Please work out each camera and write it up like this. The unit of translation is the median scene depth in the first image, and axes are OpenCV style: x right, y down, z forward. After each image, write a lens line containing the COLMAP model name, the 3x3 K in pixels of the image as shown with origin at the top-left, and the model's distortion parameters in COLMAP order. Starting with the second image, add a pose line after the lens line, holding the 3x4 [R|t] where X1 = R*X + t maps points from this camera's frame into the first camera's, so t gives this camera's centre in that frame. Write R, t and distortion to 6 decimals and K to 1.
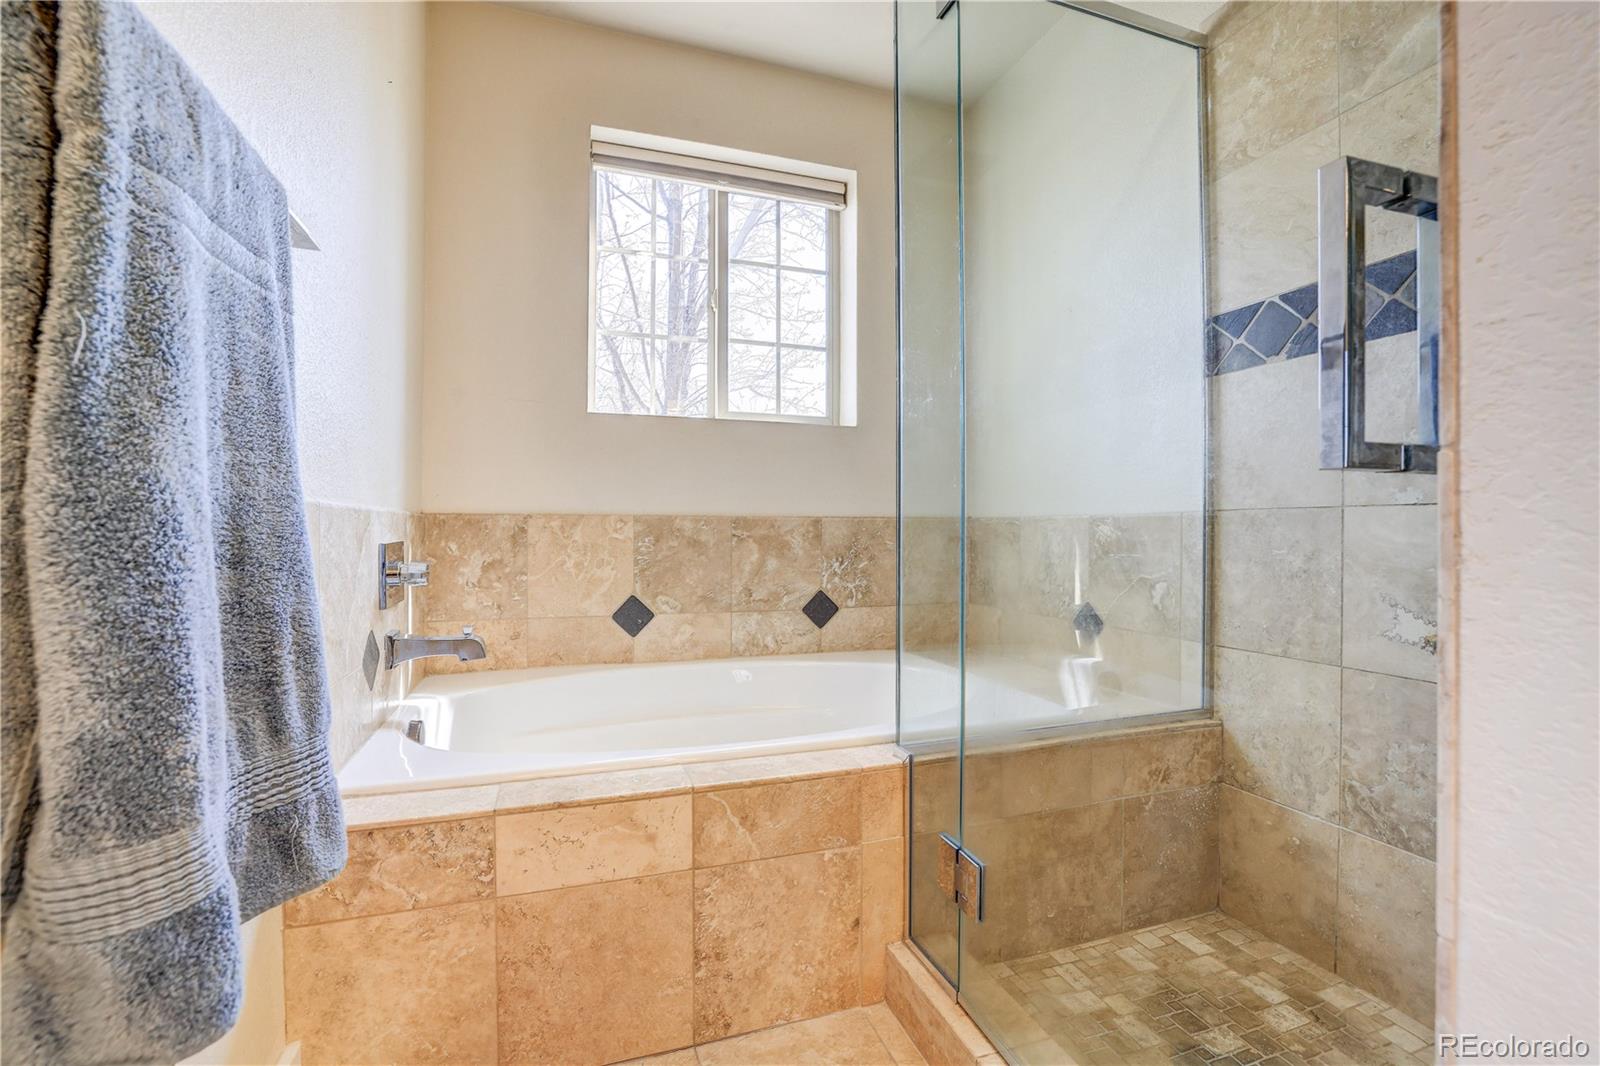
lens RADIAL K [[693.2, 0, 792.1], [0, 693.2, 528.5], [0, 0, 1]] dist [-0.031303, 0.010027]
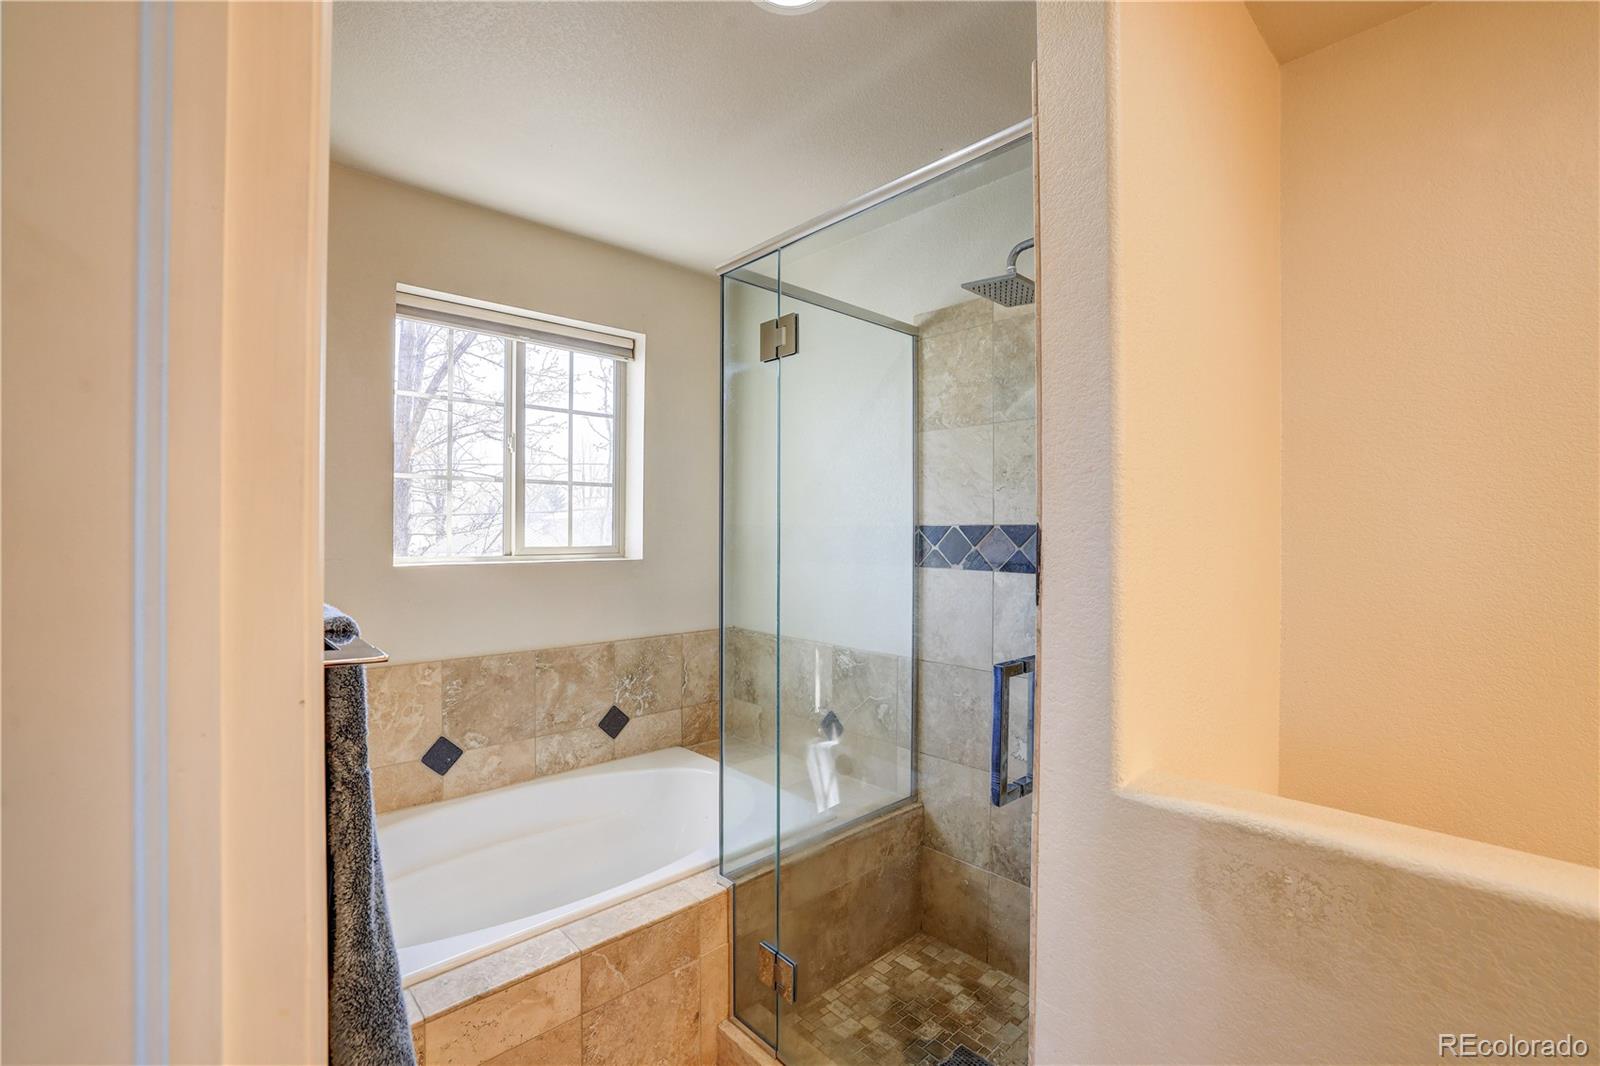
lens RADIAL K [[693.2, 0, 790.3], [0, 693.2, 532.9], [0, 0, 1]] dist [-0.031303, 0.010027]
pose [[0.915865, -0.002049, 0.401480, -0.233514], [-0.002877, 0.999928, 0.011668, -0.328352], [-0.401475, -0.011841, 0.915793, -0.242562]]
